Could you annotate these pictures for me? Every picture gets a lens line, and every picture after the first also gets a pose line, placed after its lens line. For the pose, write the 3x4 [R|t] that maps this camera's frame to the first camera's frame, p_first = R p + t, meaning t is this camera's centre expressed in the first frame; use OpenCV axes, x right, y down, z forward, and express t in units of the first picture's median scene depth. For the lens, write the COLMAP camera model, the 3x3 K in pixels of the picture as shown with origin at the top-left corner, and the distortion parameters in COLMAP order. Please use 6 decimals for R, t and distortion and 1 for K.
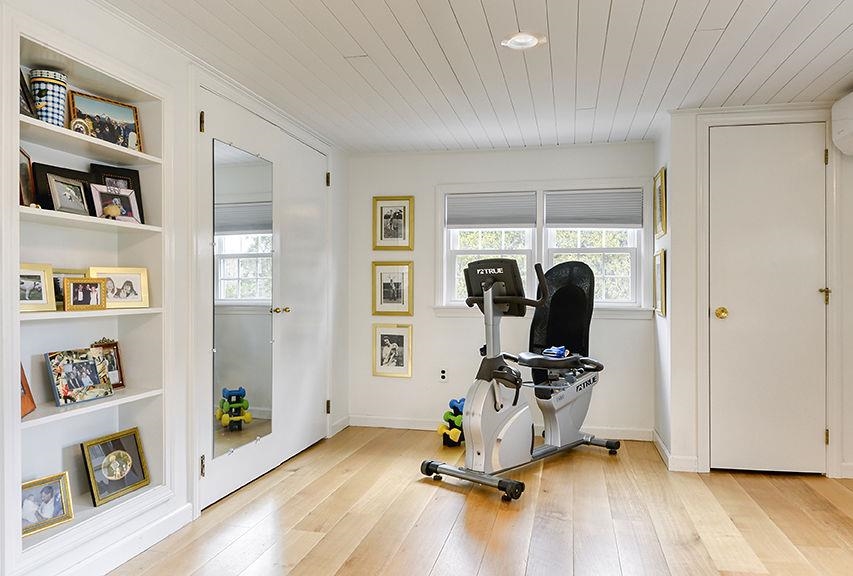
lens RADIAL K [[730.9, 0, 426.5], [0, 730.9, 288.0], [0, 0, 1]] dist [0.035974, 0.004325]
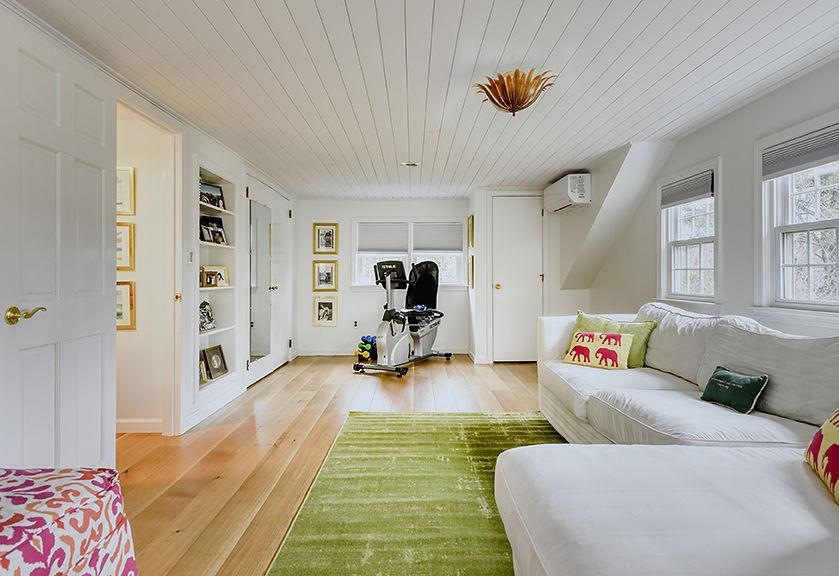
lens RADIAL K [[535.3, 0, 419.5], [0, 535.3, 288.0], [0, 0, 1]] dist [-0.000374, -0.000058]
pose [[0.979616, -0.010988, 0.200580, -0.111661], [0.006298, 0.999692, 0.024004, 0.000497], [-0.200782, -0.022251, 0.979383, -0.402921]]
